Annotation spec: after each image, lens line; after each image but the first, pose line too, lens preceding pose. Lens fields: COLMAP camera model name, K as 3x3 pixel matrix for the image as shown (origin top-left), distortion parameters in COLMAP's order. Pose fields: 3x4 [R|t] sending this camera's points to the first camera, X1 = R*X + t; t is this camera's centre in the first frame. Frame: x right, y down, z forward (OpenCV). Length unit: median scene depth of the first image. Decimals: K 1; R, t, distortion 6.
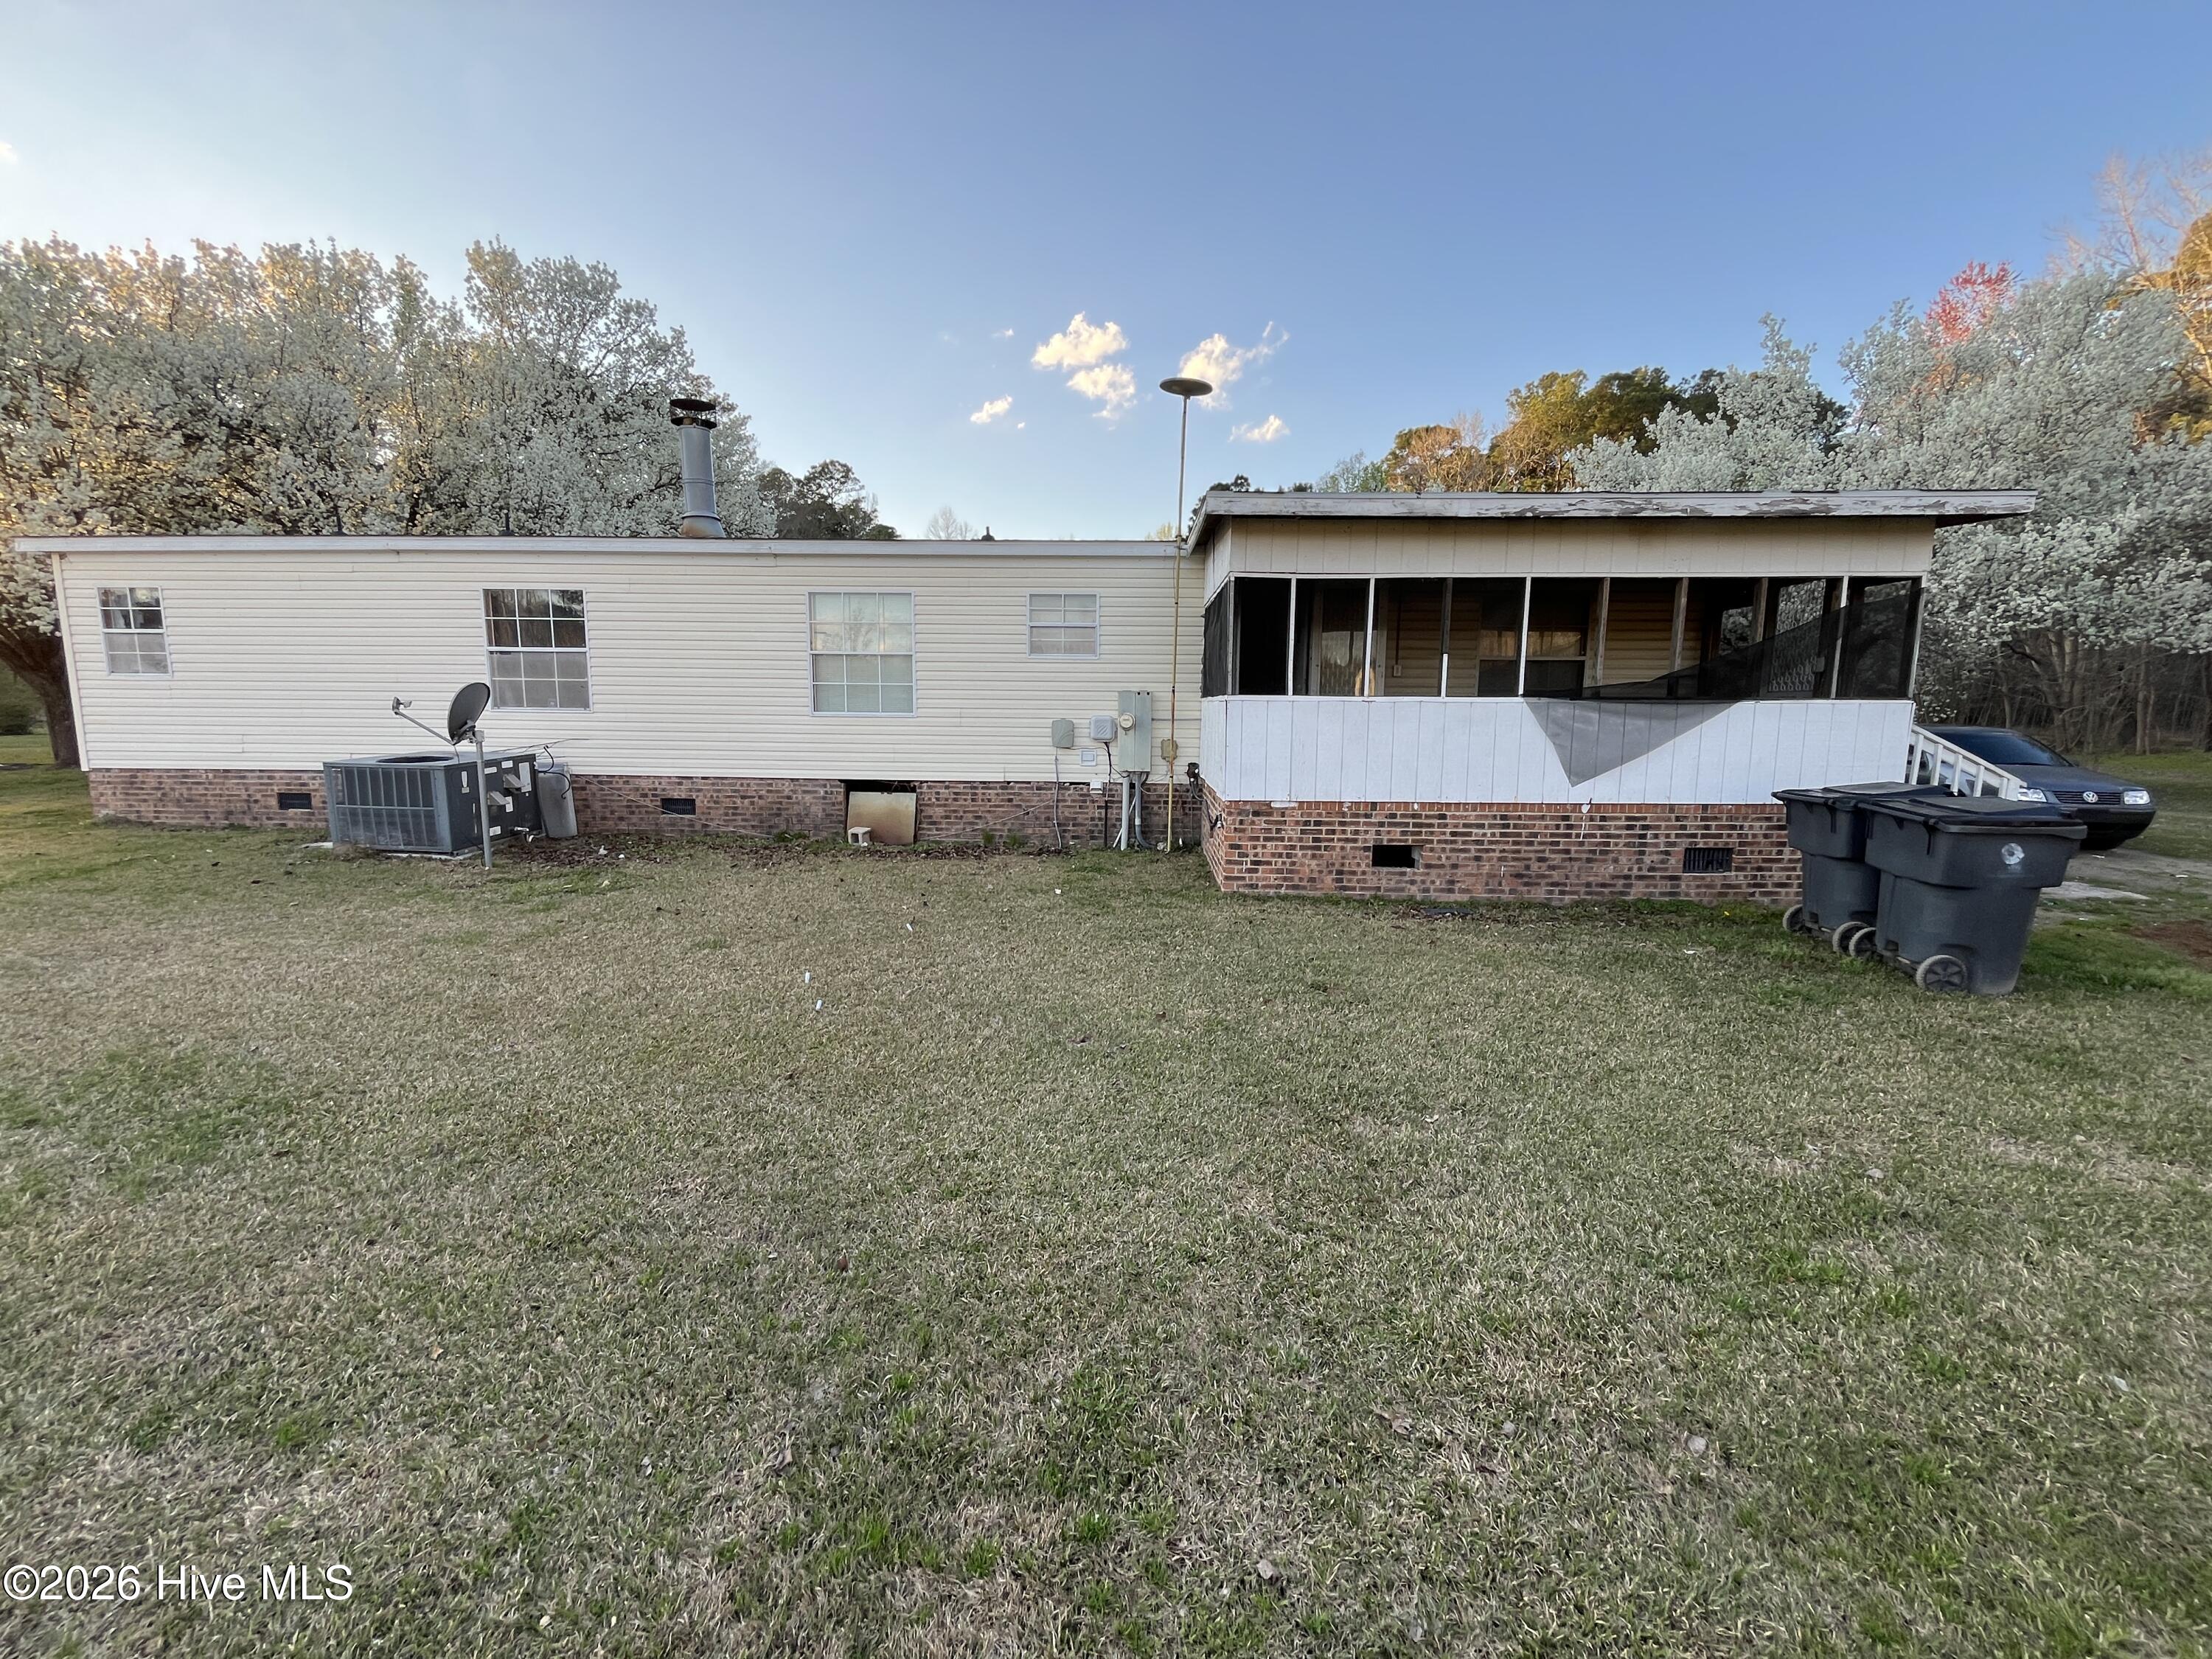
lens RADIAL K [[893.6, 0, 1106.0], [0, 893.6, 829.5], [0, 0, 1]] dist [-0.002730, 0.000523]
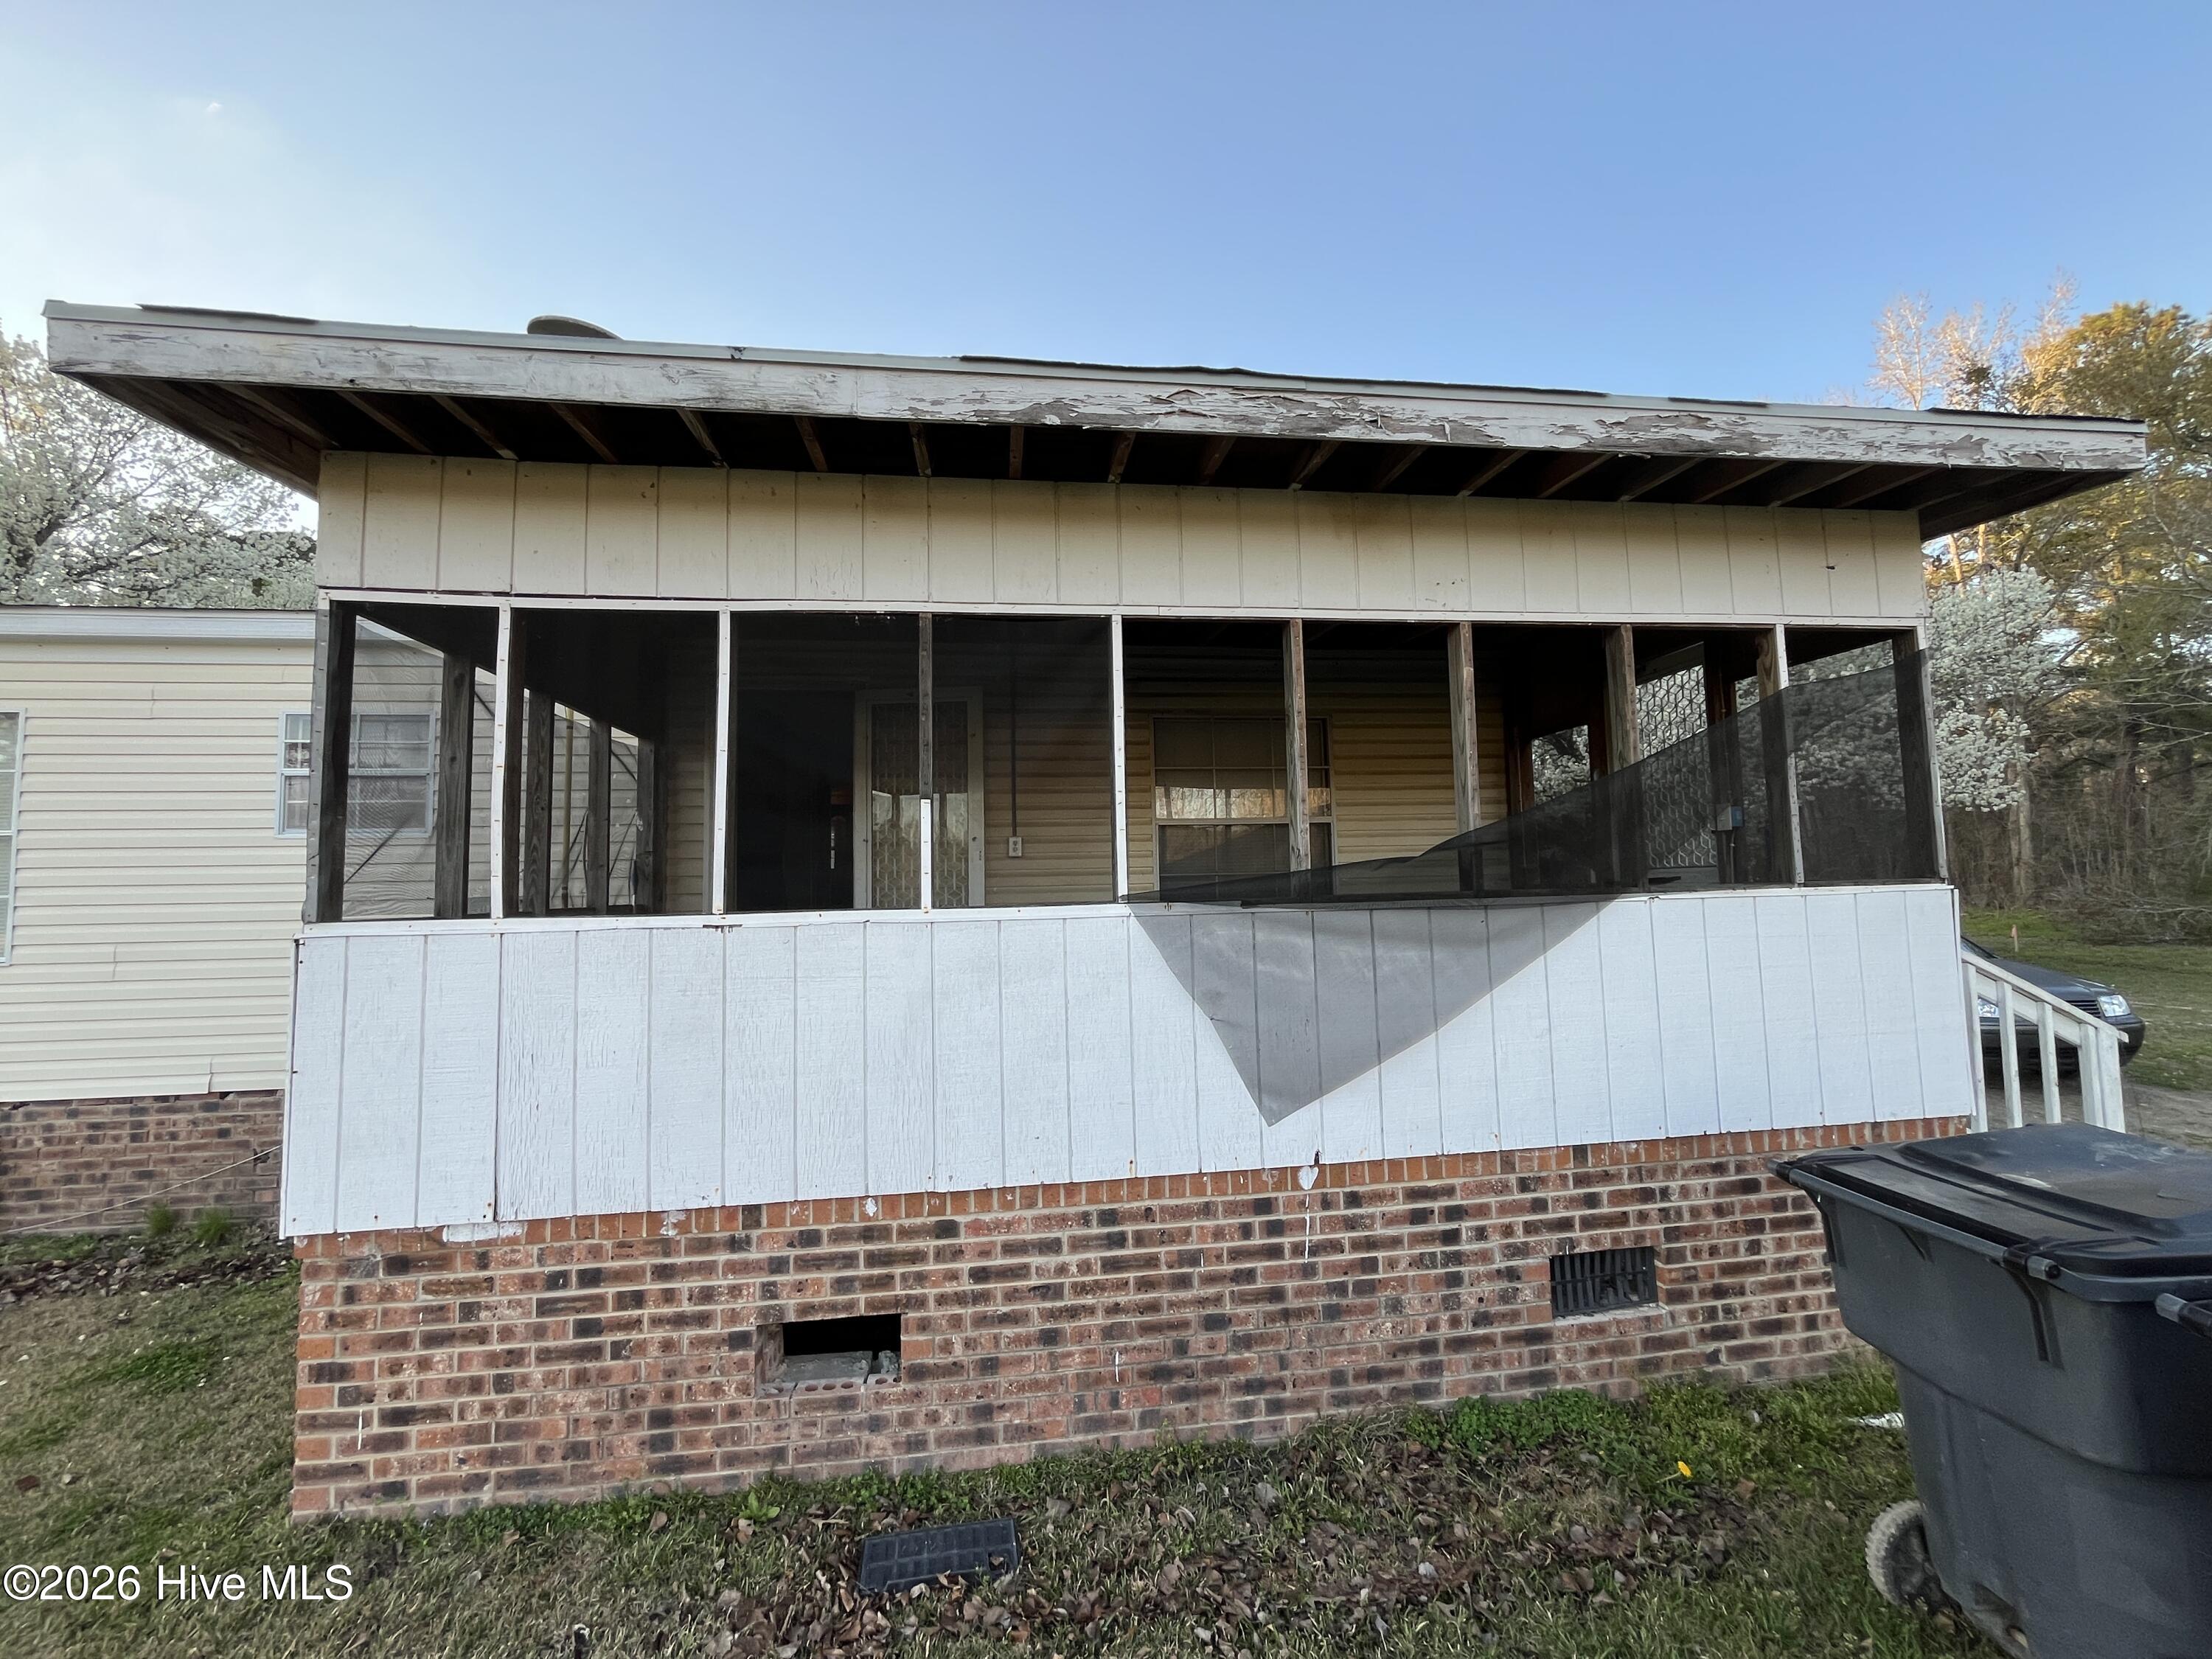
lens RADIAL K [[893.6, 0, 1106.0], [0, 893.6, 829.5], [0, 0, 1]] dist [-0.002730, 0.000523]
pose [[0.985692, -0.018208, 0.167573, 0.382541], [0.051636, 0.978970, -0.197362, -0.100095], [-0.160455, 0.203191, 0.965902, 0.596999]]
